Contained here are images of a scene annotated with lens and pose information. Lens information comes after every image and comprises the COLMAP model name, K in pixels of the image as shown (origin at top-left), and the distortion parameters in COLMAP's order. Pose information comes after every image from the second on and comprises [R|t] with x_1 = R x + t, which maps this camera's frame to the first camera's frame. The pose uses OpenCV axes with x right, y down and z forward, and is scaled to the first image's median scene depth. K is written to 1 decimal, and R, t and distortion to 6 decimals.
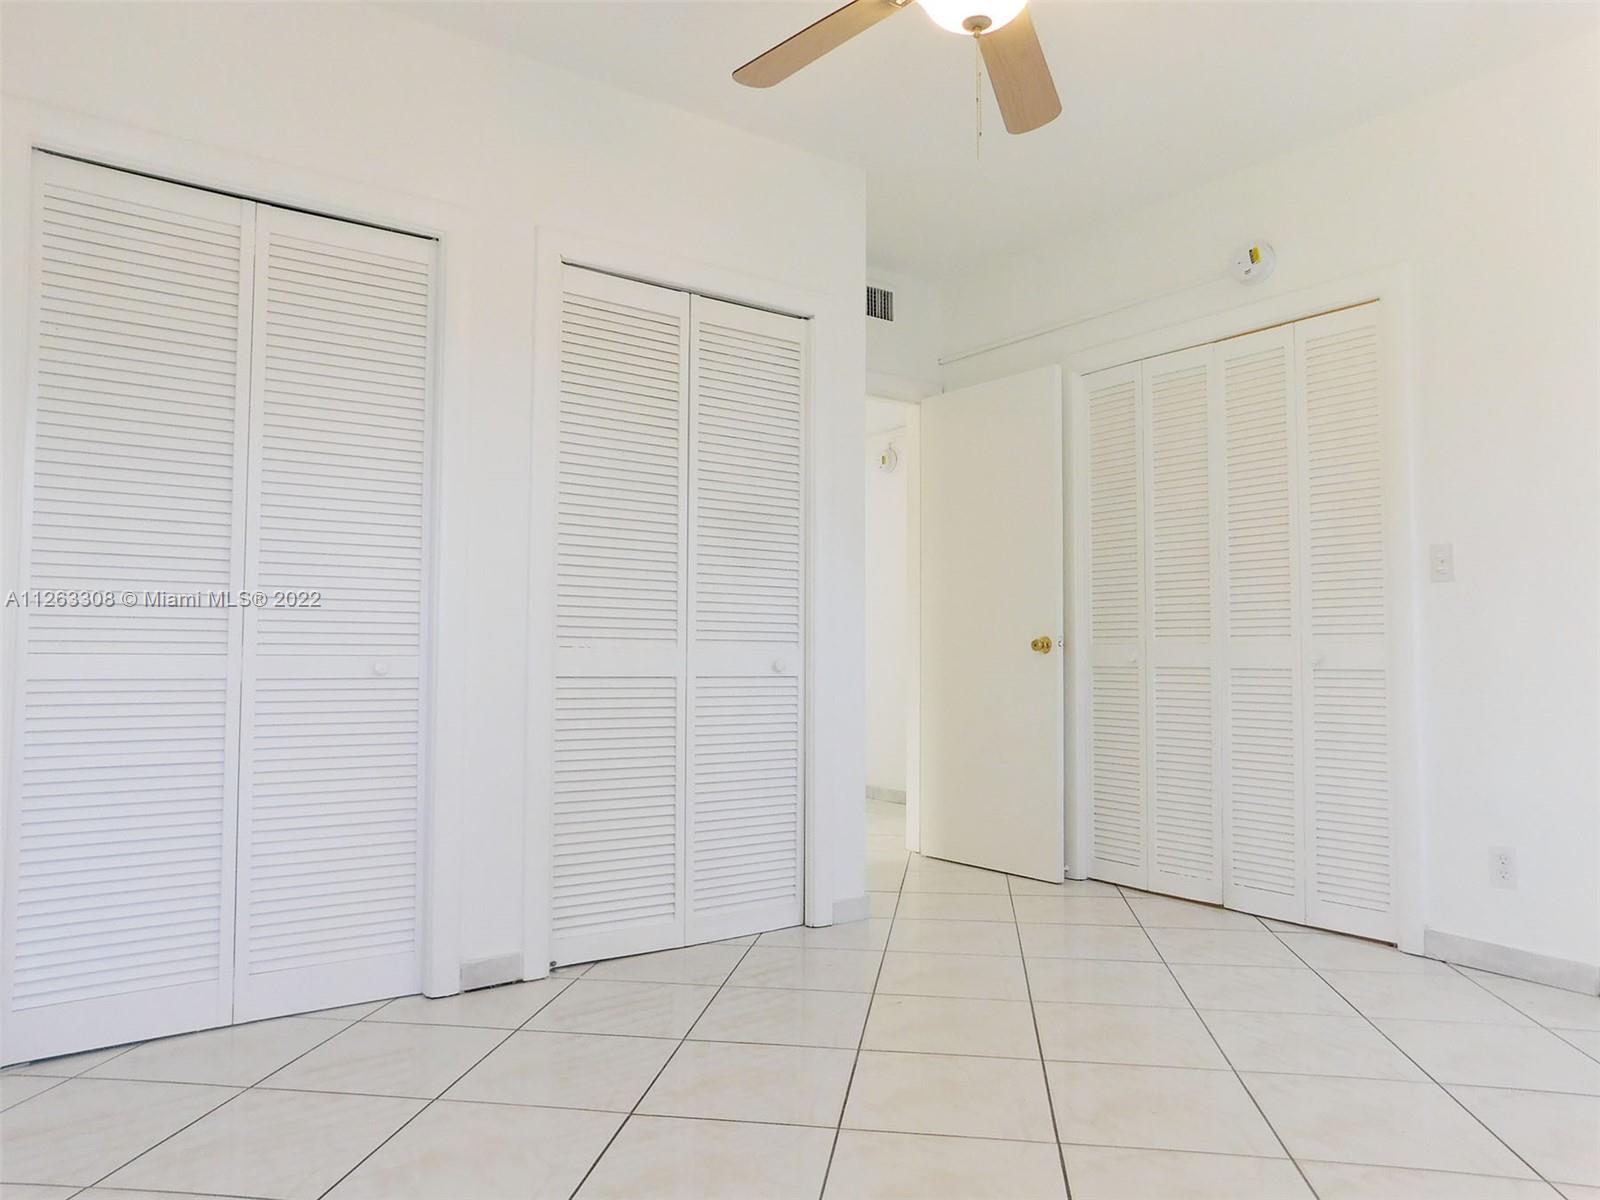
lens RADIAL K [[1072.7, 0, 802.8], [0, 1072.7, 599.0], [0, 0, 1]] dist [-0.057331, 0.052885]
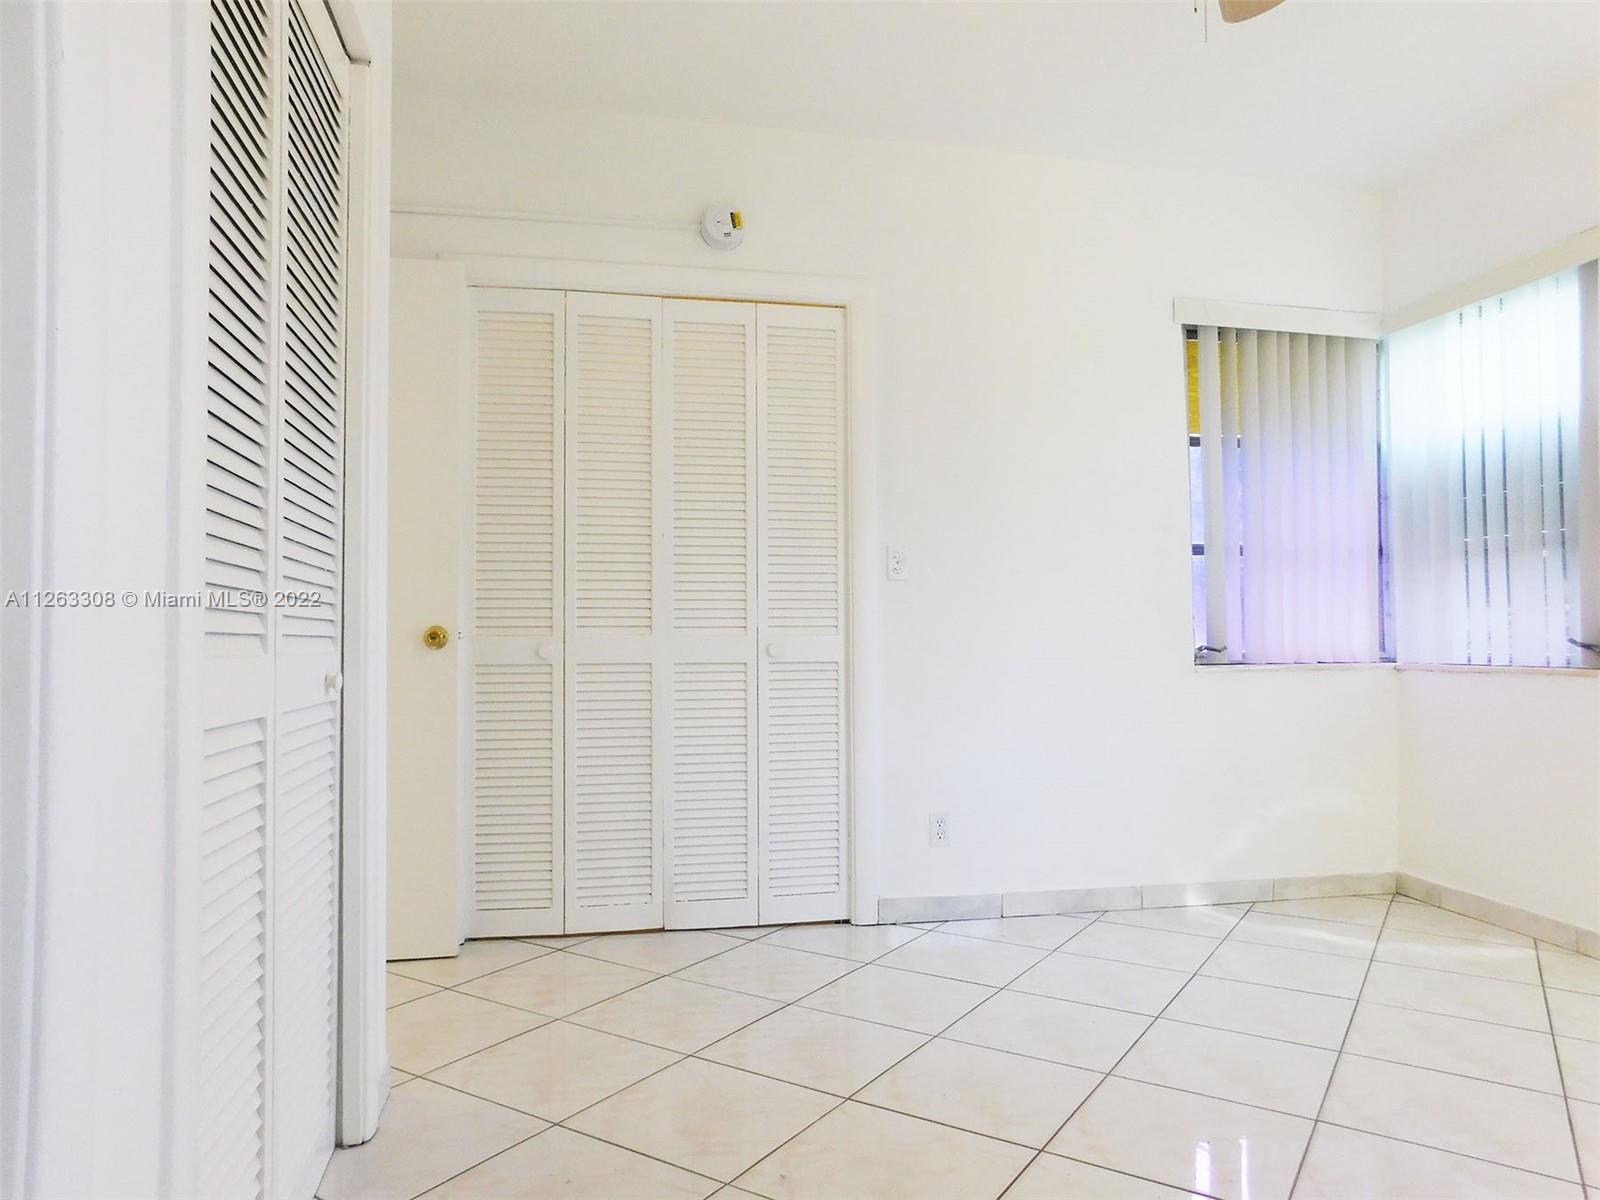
lens RADIAL K [[1072.7, 0, 798.5], [0, 1072.7, 605.9], [0, 0, 1]] dist [-0.057331, 0.052885]
pose [[0.415236, 0.026393, 0.909331, -0.374160], [-0.038332, 0.999199, -0.011497, 0.022802], [-0.908906, -0.030083, 0.415915, 0.520542]]
